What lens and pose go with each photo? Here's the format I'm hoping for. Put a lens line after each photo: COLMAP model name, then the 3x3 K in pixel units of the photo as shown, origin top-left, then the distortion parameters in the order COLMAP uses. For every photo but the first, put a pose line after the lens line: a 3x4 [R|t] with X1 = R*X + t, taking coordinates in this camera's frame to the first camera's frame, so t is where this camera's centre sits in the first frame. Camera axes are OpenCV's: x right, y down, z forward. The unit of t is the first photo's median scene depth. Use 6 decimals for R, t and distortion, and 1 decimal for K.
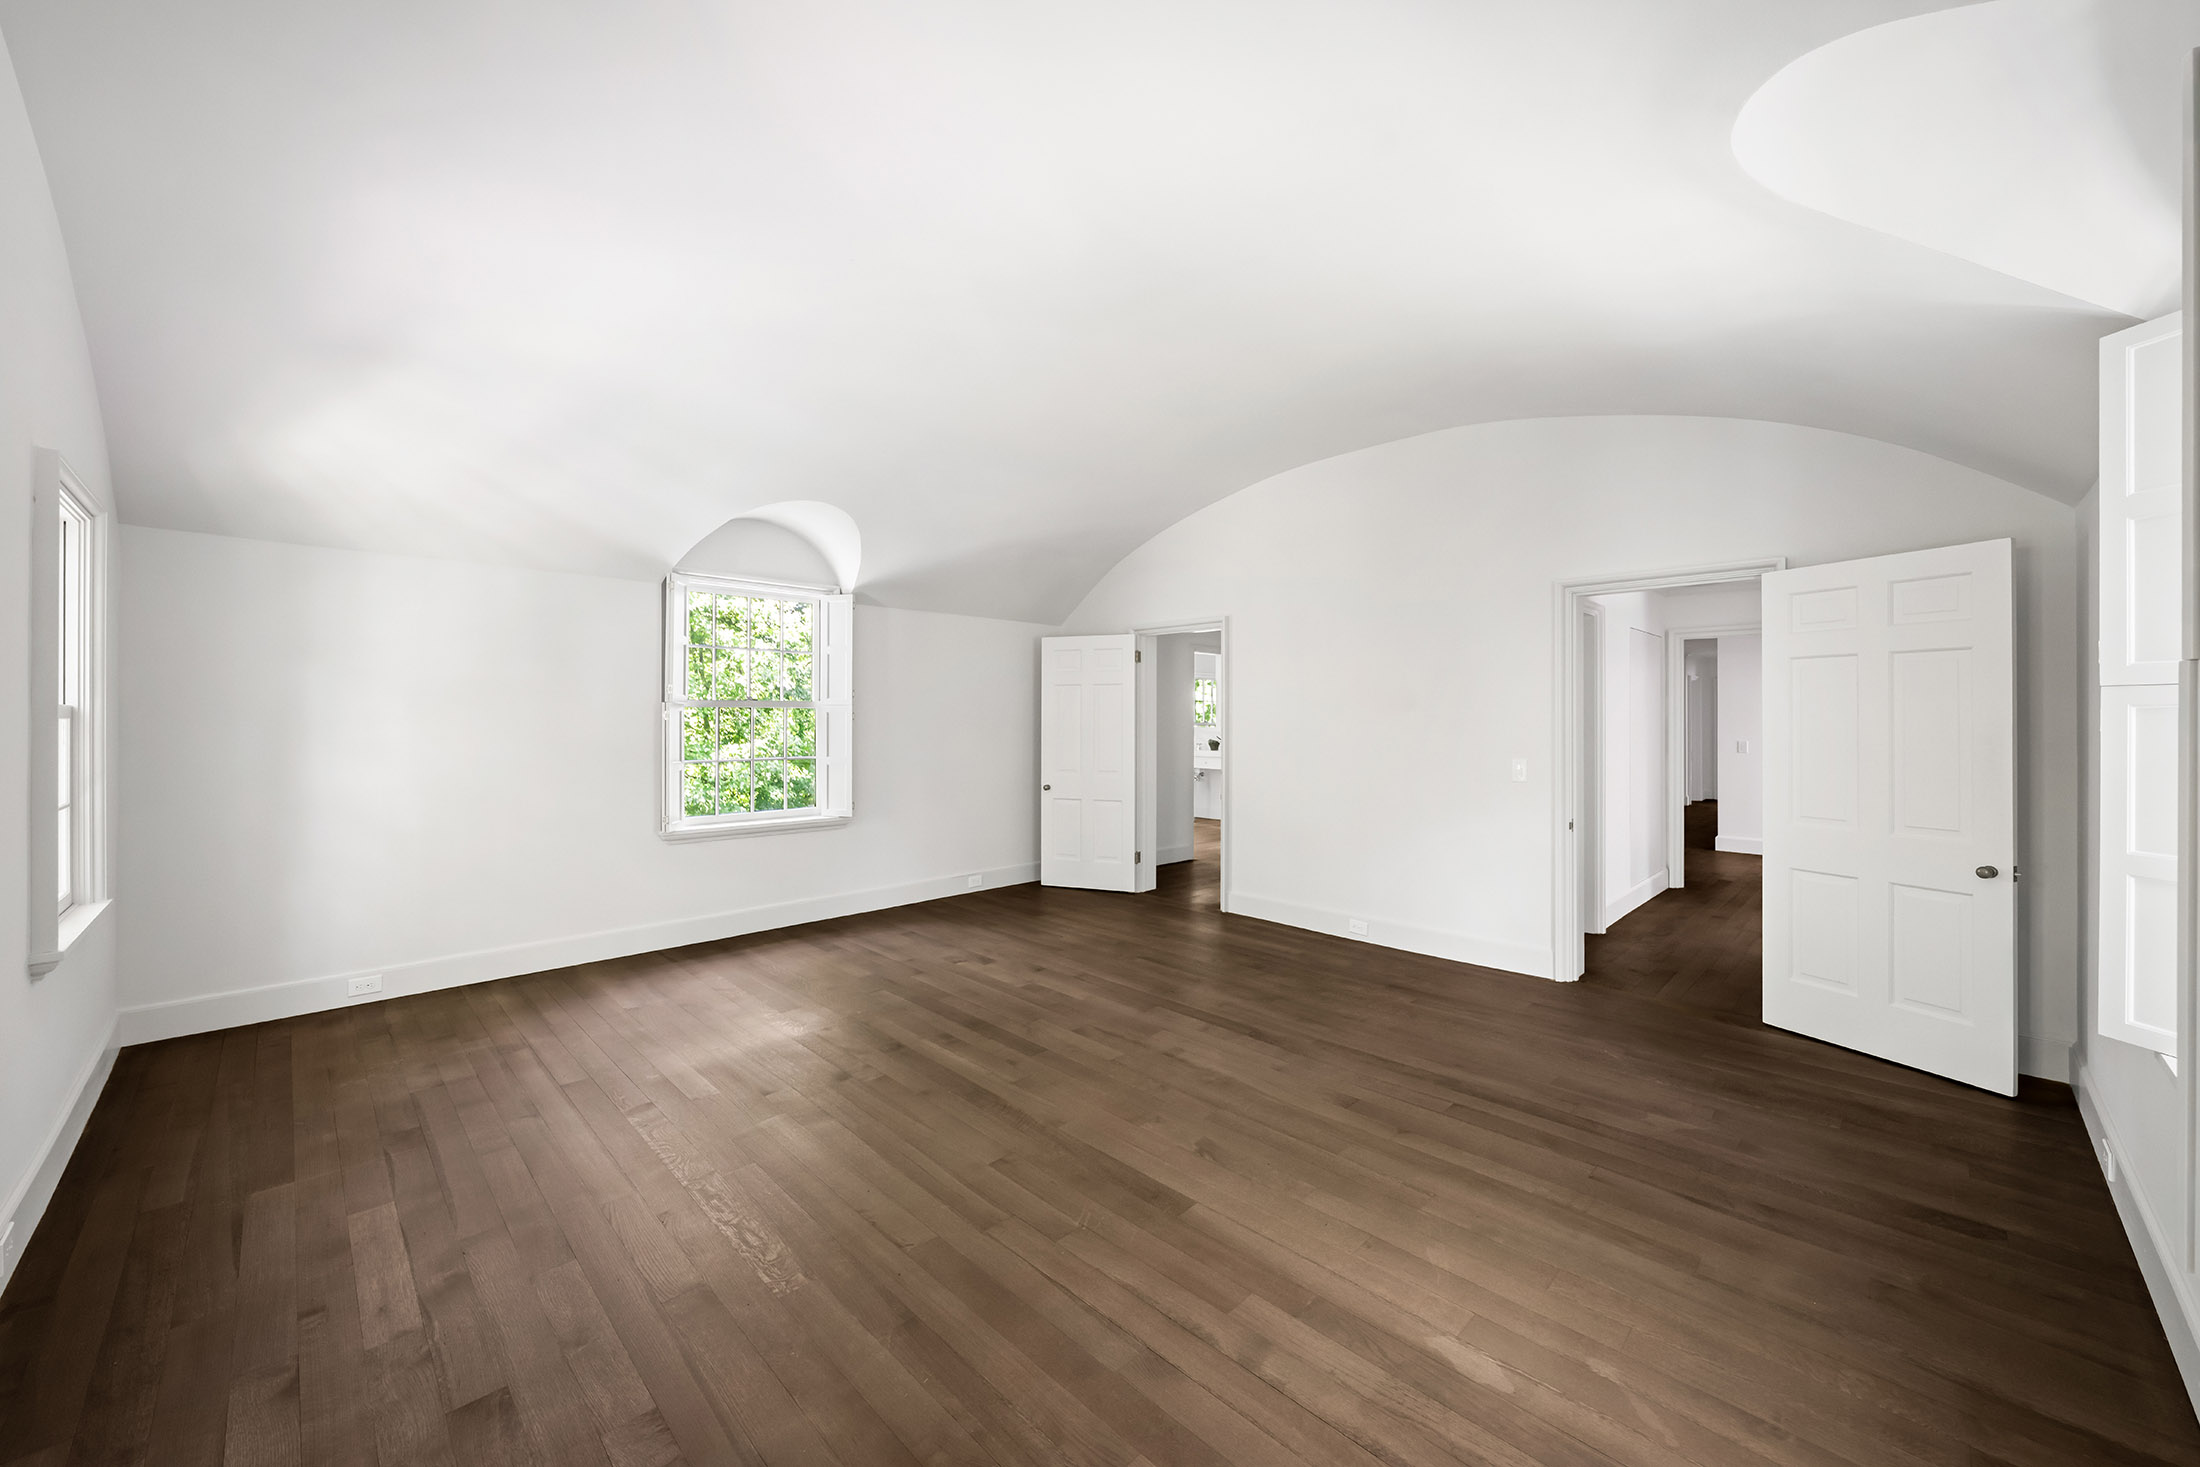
lens RADIAL K [[823.4, 0, 1093.6], [0, 823.4, 713.0], [0, 0, 1]] dist [0.000843, -0.000133]
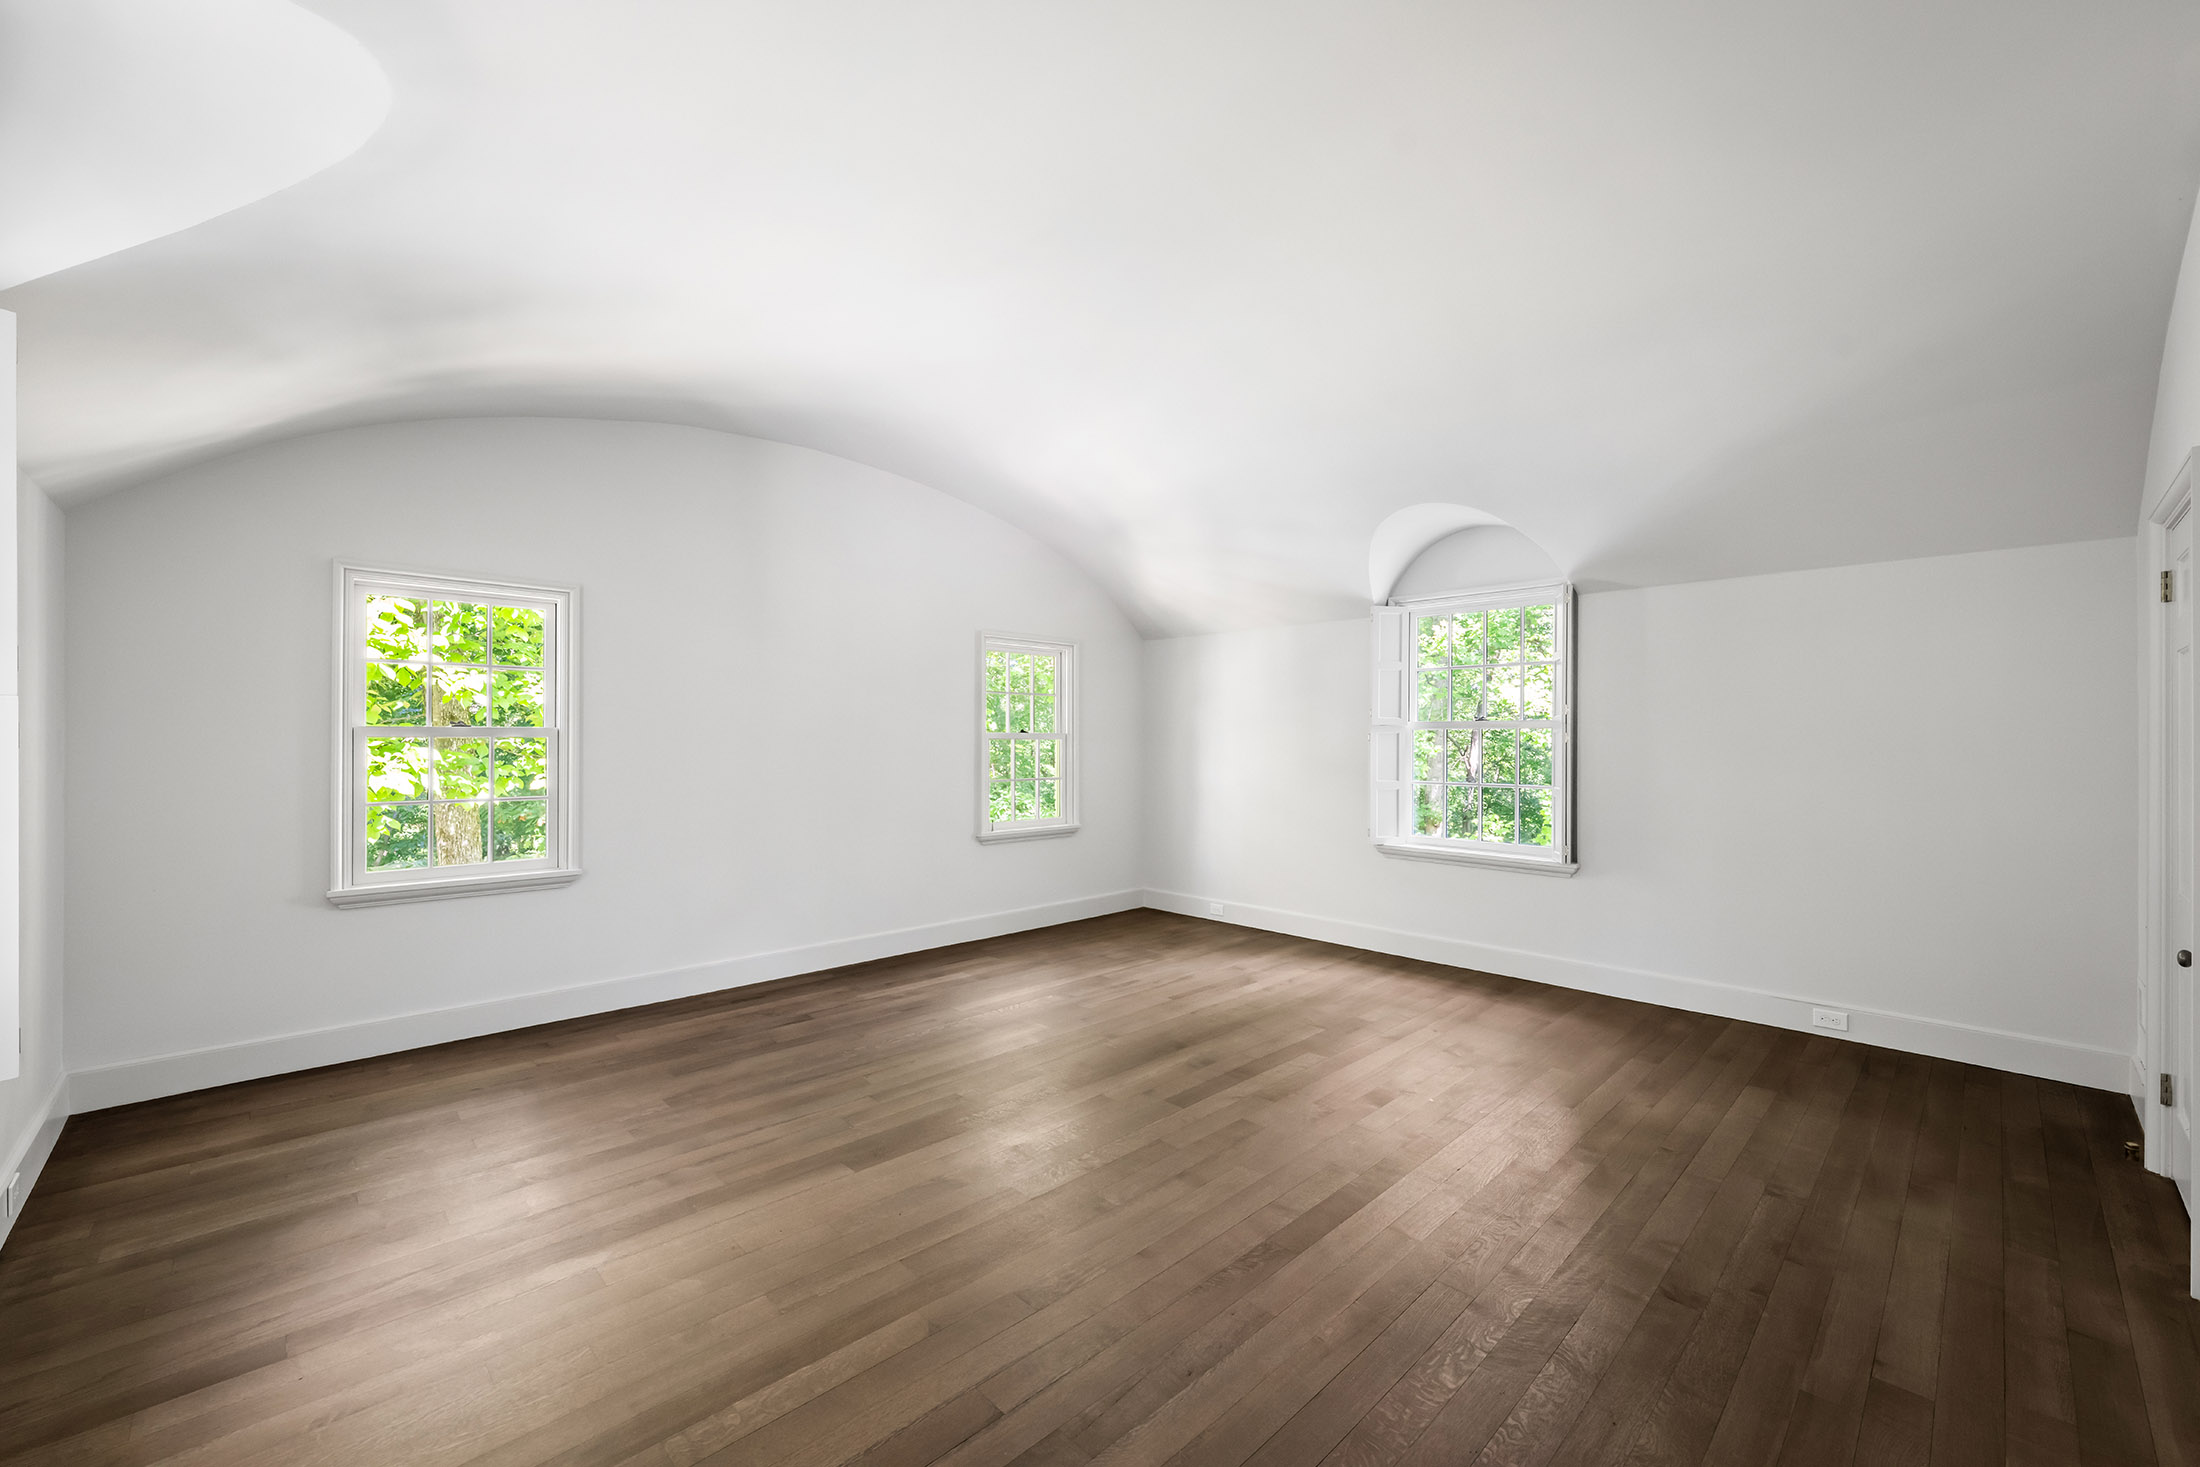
lens RADIAL K [[853.3, 0, 1100.0], [0, 853.3, 733.5], [0, 0, 1]] dist [0.000178, 0.000038]
pose [[-0.001367, -0.008864, -0.999960, 0.892325], [0.003293, 0.999955, -0.008869, 0.010228], [0.999994, -0.003305, -0.001338, 0.928507]]
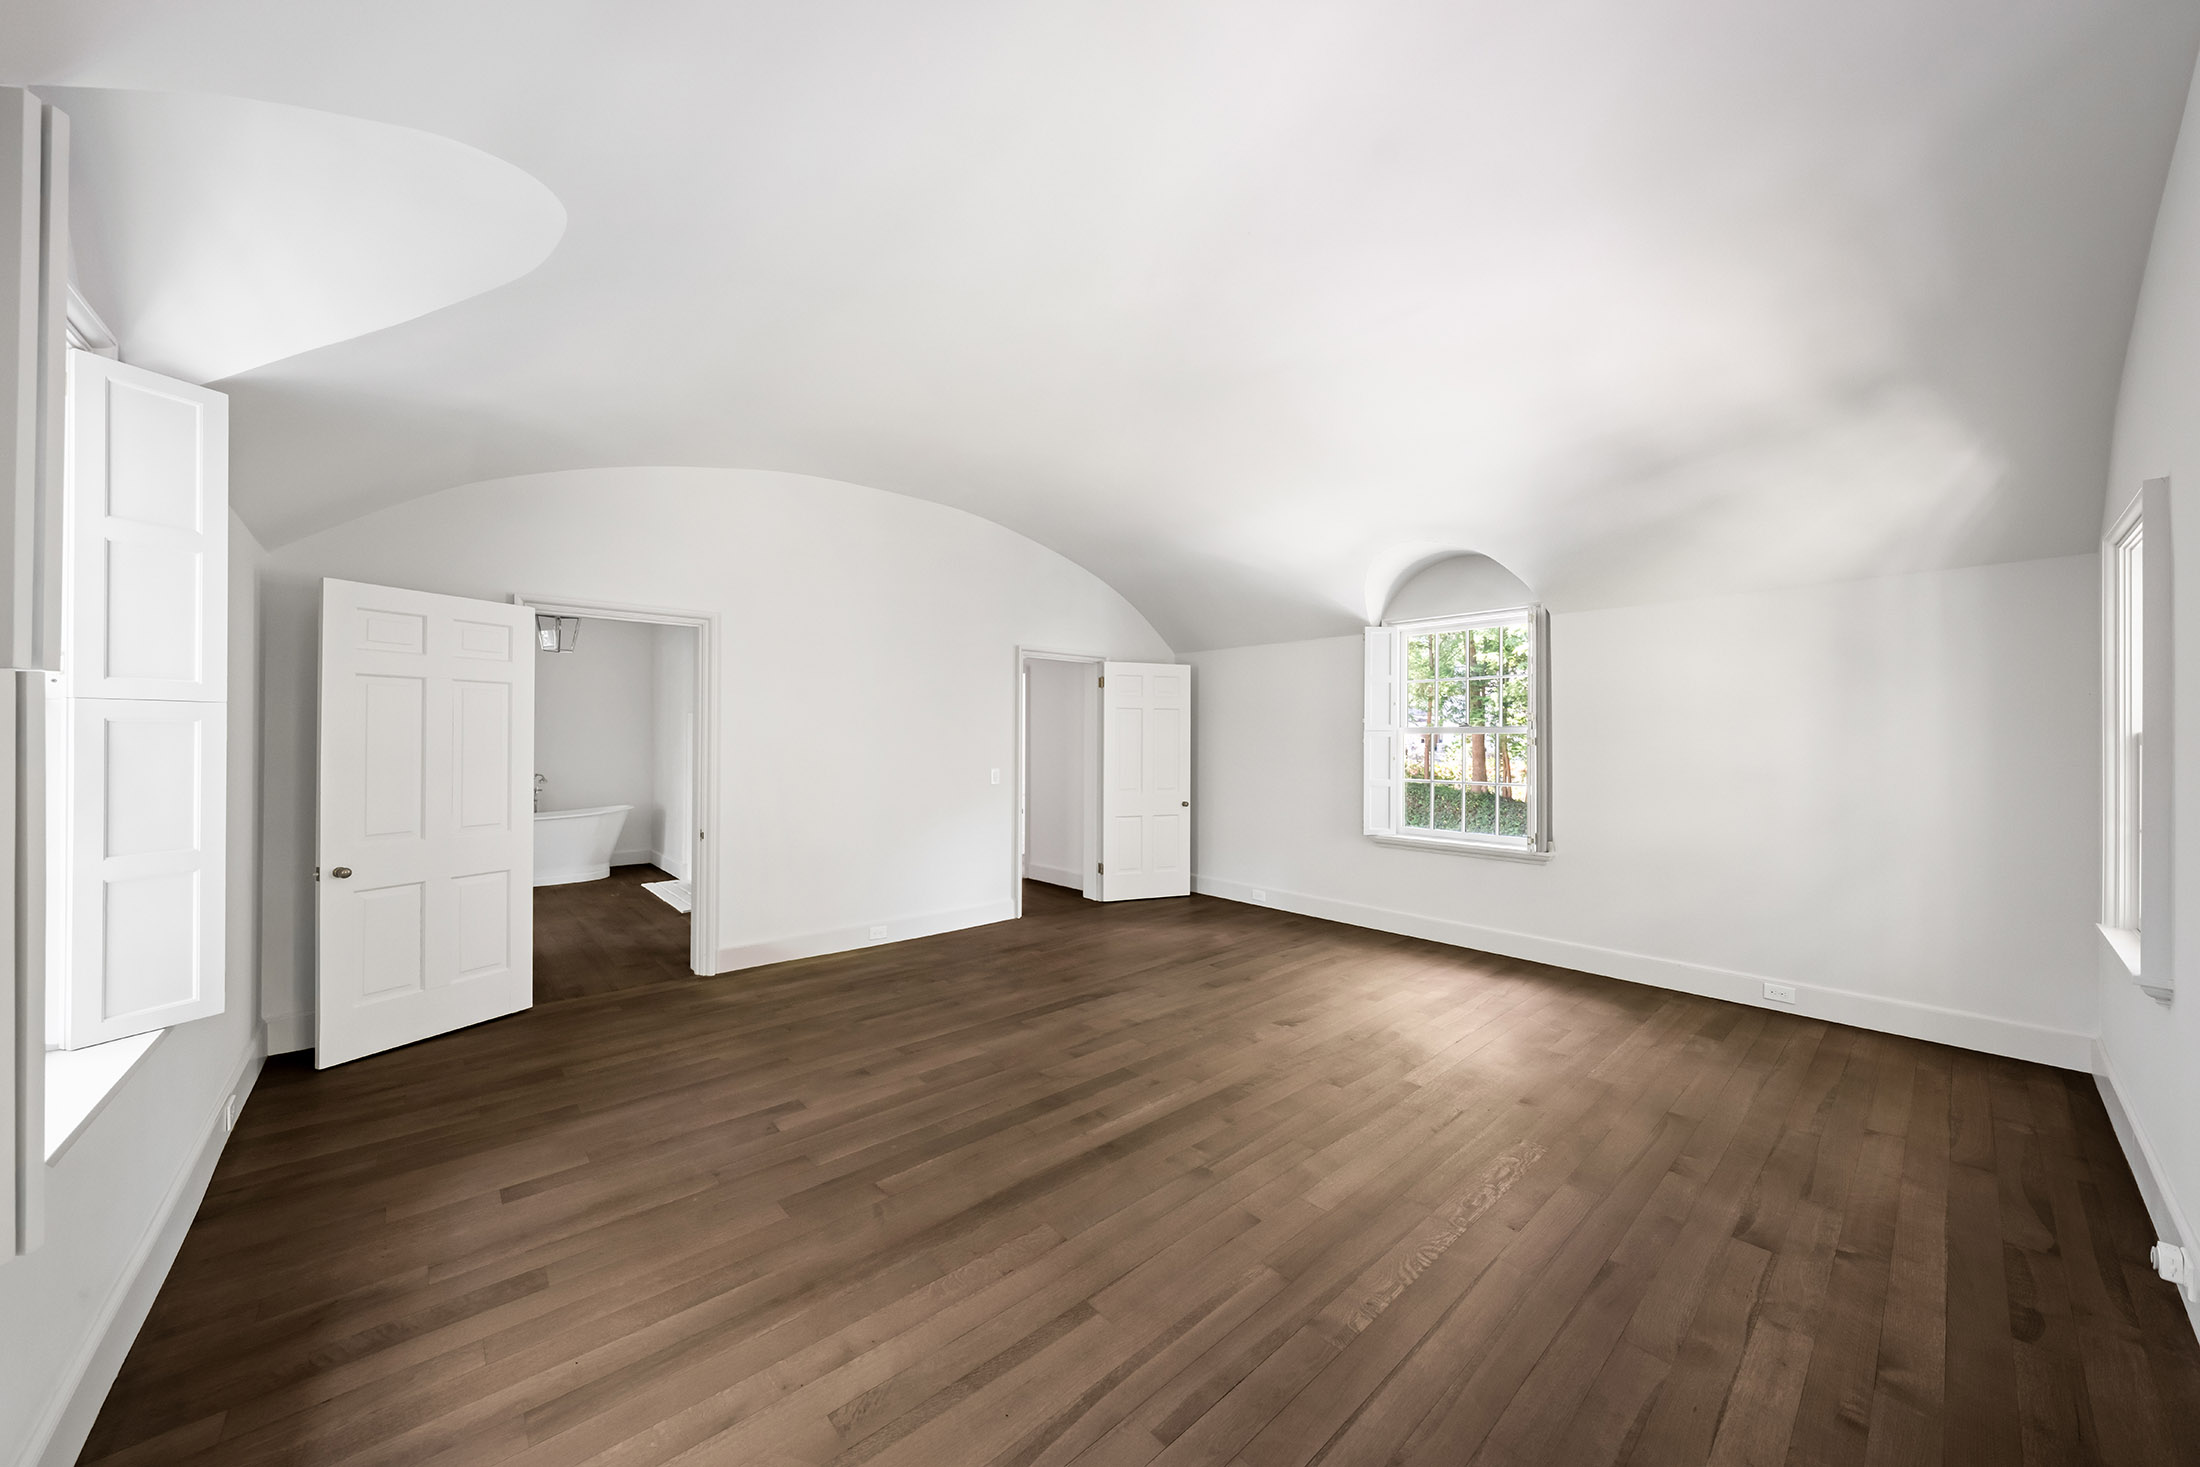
lens RADIAL K [[778.7, 0, 1100.0], [0, 778.7, 733.5], [0, 0, 1]] dist [0.000145, -0.000139]
pose [[0.041759, 0.005876, 0.999110, -1.034968], [-0.010028, 0.999935, -0.005462, 0.003461], [-0.999077, -0.009791, 0.041815, 1.011291]]
